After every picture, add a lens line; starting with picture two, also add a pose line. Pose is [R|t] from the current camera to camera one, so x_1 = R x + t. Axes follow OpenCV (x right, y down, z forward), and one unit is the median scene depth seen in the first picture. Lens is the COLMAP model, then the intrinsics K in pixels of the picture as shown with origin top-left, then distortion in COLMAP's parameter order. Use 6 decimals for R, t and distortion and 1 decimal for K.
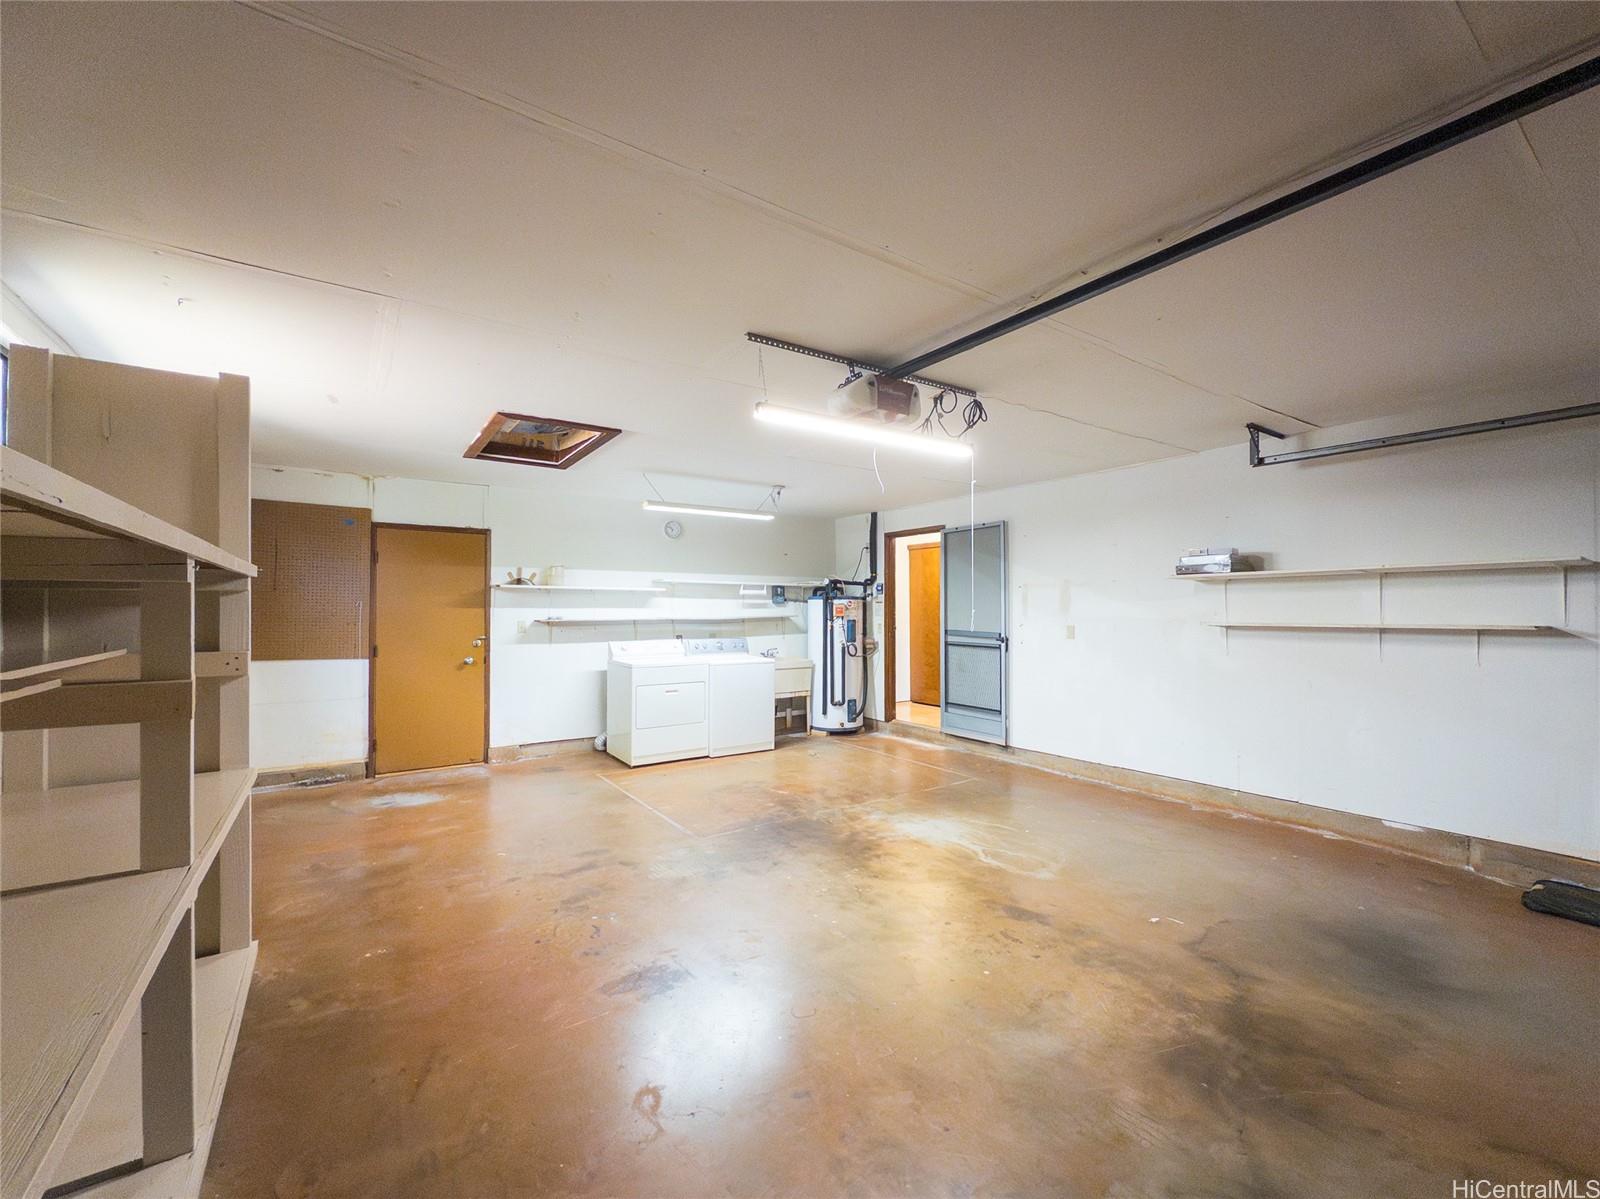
lens RADIAL K [[651.7, 0, 798.5], [0, 651.7, 604.1], [0, 0, 1]] dist [-0.000144, 0.000008]
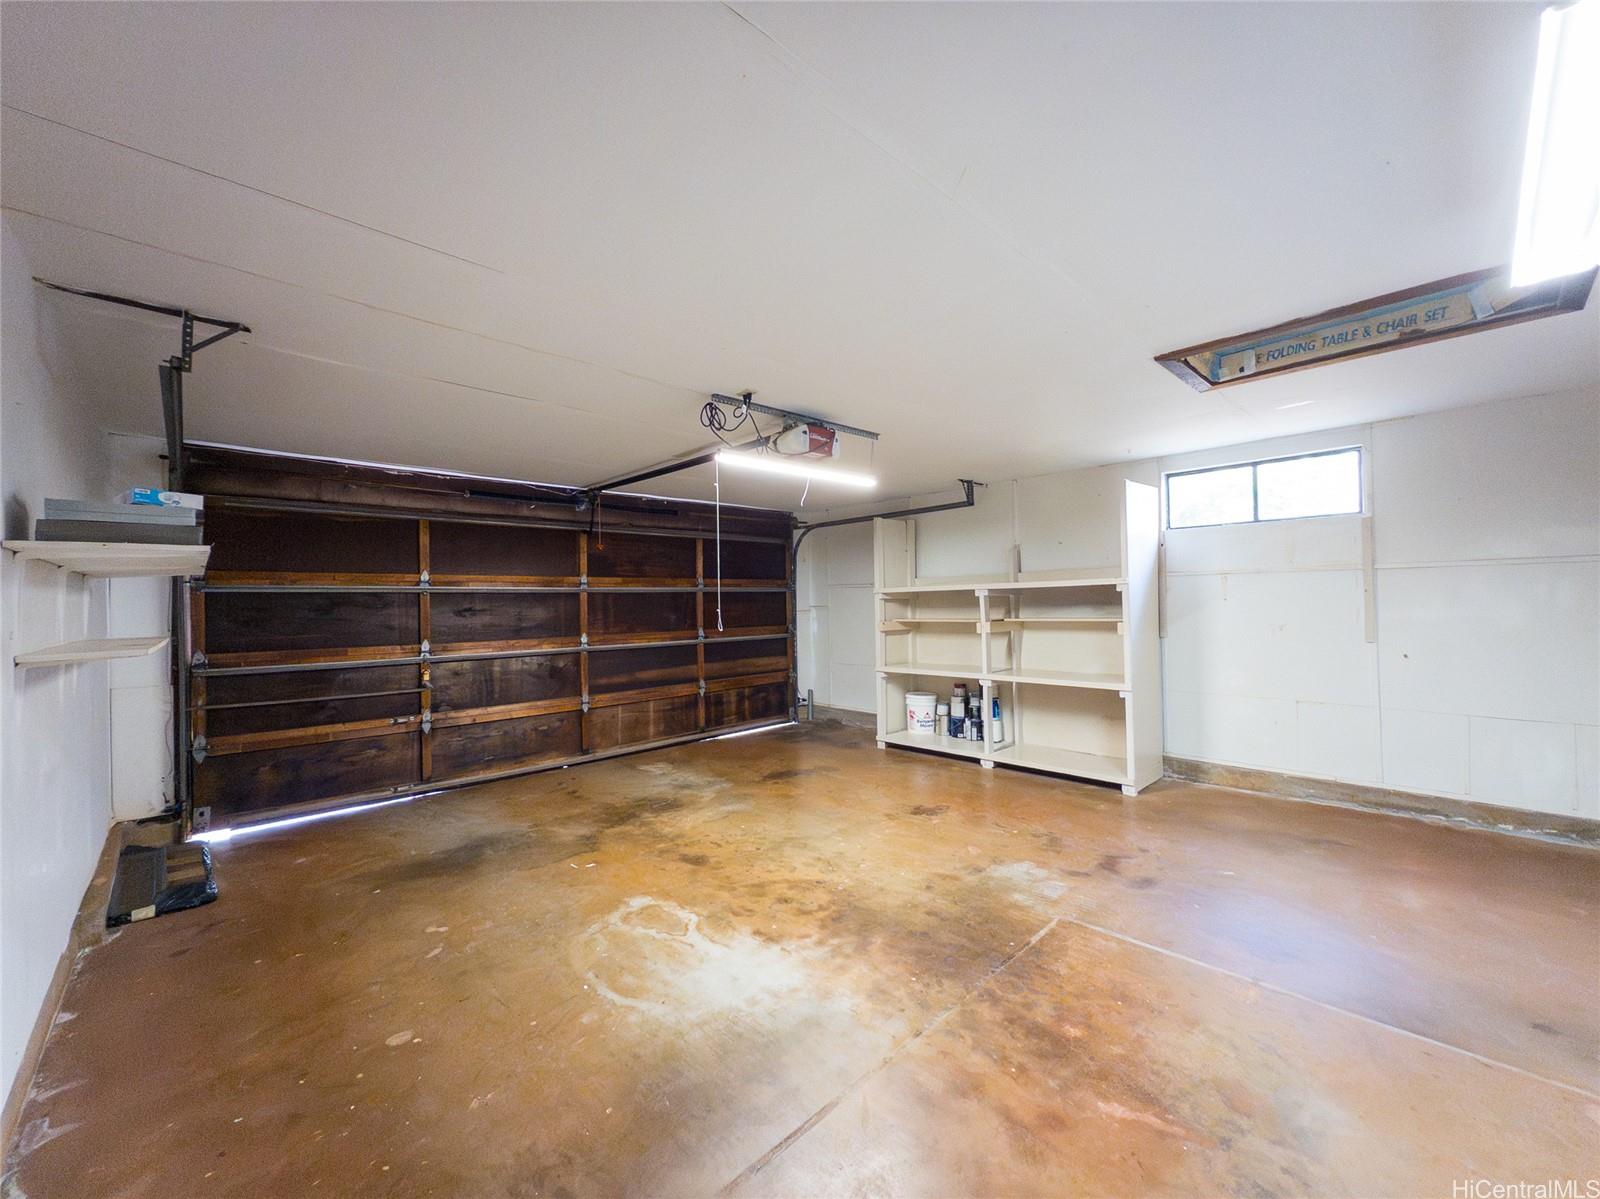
lens RADIAL K [[651.7, 0, 798.5], [0, 651.7, 604.1], [0, 0, 1]] dist [-0.000144, 0.000008]
pose [[-0.986446, 0.018242, -0.163071, 0.277134], [0.019745, 0.999776, -0.007599, 0.005950], [0.162896, -0.010715, -0.986585, 1.811615]]
